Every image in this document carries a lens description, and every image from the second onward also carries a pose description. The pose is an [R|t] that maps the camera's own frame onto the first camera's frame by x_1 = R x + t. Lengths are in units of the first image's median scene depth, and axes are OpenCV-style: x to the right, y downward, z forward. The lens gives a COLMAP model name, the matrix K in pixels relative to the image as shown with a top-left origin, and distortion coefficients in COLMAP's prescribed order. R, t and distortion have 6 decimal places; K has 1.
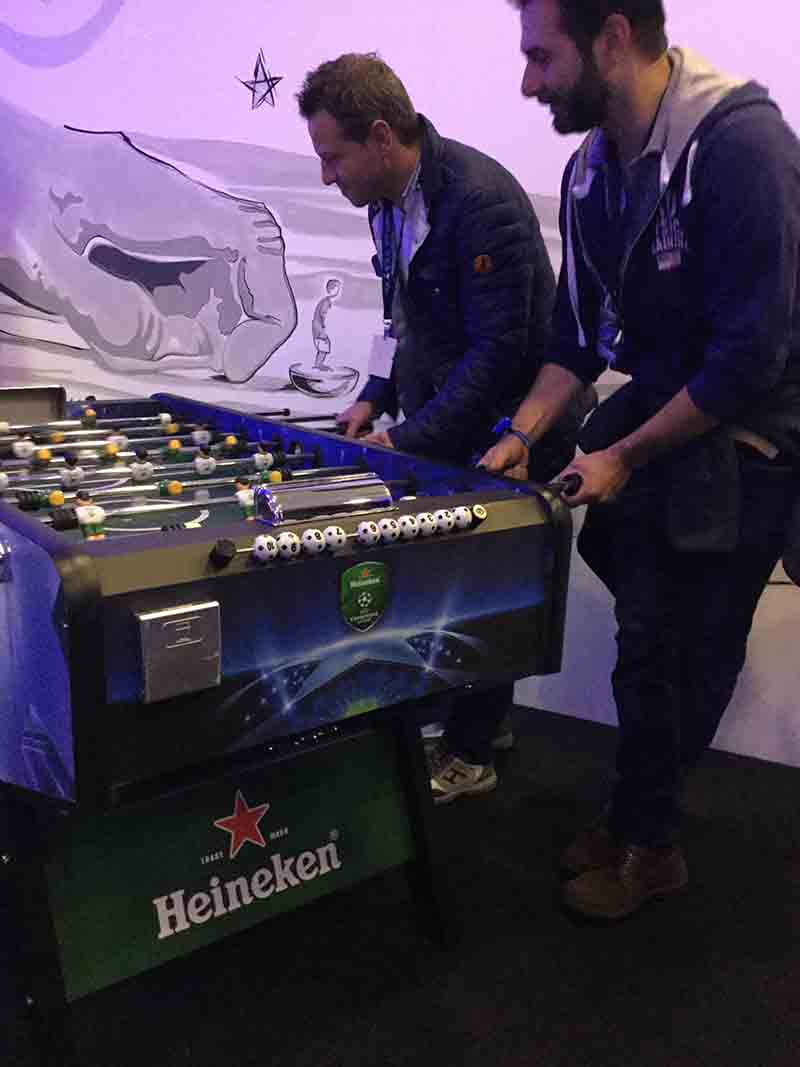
lens RADIAL K [[928.9, 0, 400.0], [0, 928.9, 533.5], [0, 0, 1]] dist [0.149286, -0.183971]
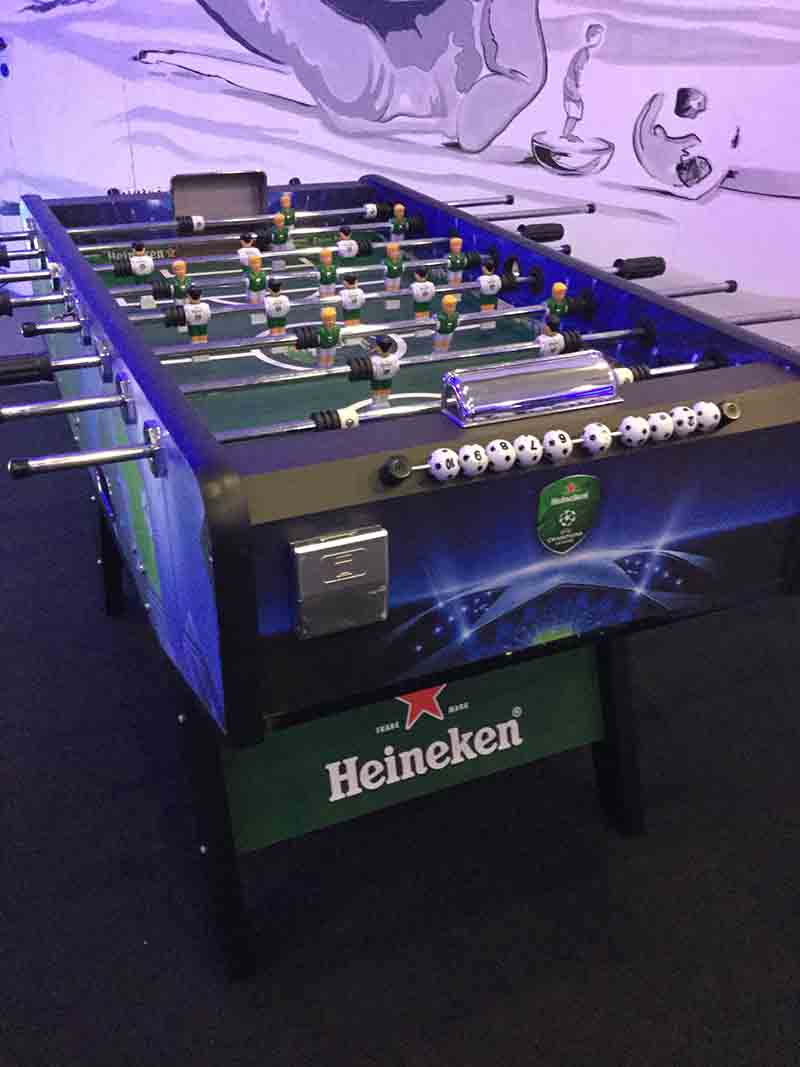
lens RADIAL K [[928.9, 0, 400.0], [0, 928.9, 533.5], [0, 0, 1]] dist [0.149286, -0.183971]
pose [[0.967442, 0.121120, -0.222227, 0.003233], [-0.059991, 0.962772, 0.263575, -0.101350], [0.245879, -0.241663, 0.938692, 0.144542]]
